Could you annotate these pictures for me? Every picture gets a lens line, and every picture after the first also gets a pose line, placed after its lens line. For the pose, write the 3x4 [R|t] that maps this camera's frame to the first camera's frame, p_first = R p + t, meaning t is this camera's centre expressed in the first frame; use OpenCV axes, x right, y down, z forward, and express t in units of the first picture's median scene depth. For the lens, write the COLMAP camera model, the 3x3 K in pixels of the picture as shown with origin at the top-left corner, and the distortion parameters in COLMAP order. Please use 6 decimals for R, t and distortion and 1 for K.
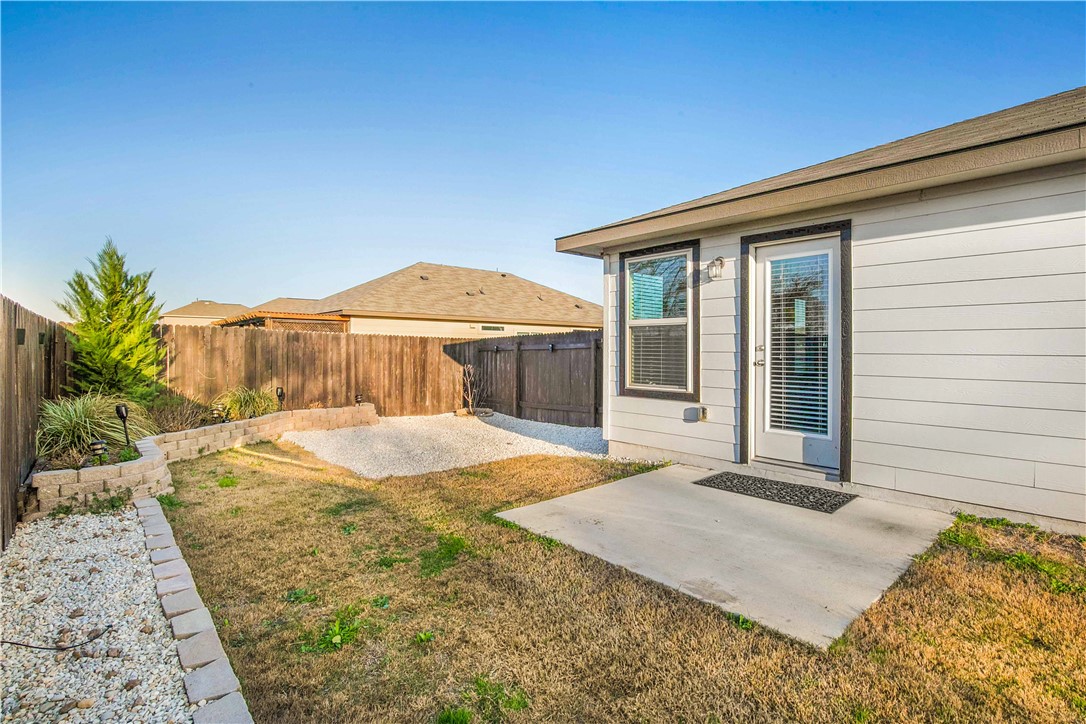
lens RADIAL K [[502.9, 0, 543.0], [0, 502.9, 362.0], [0, 0, 1]] dist [-0.013241, 0.000972]
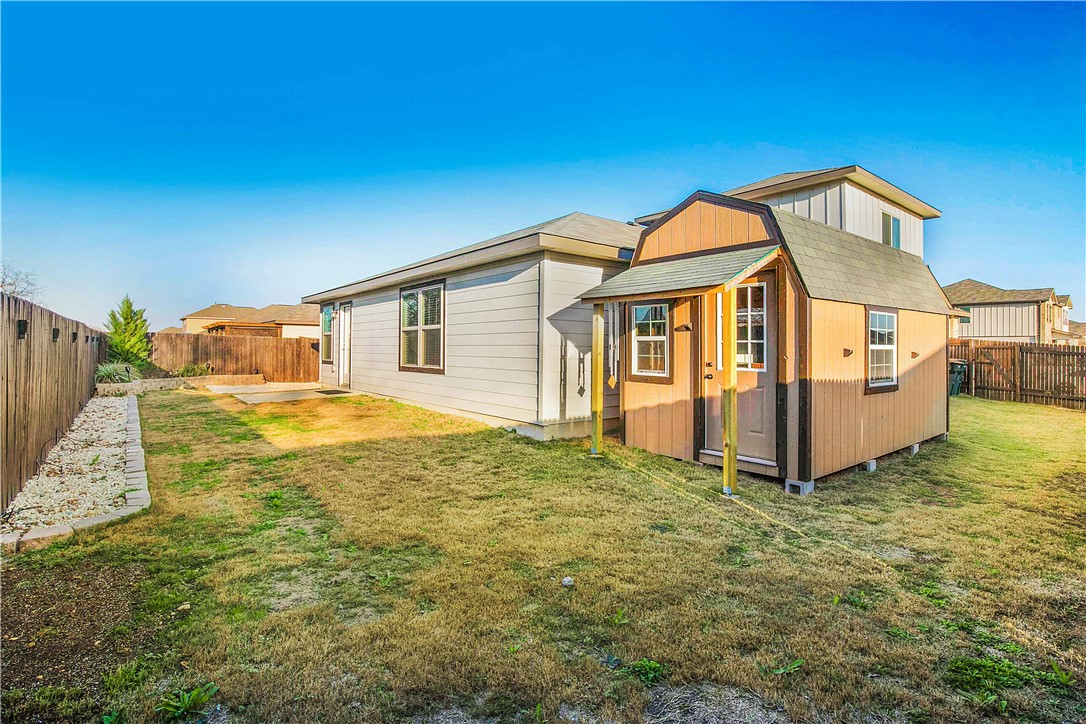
lens RADIAL K [[521.9, 0, 539.8], [0, 521.9, 345.9], [0, 0, 1]] dist [-0.004802, -0.000258]
pose [[0.997973, -0.001618, -0.063617, 1.049842], [-0.000472, 0.999461, -0.032823, 0.053953], [0.063636, 0.032786, 0.997434, -1.118512]]
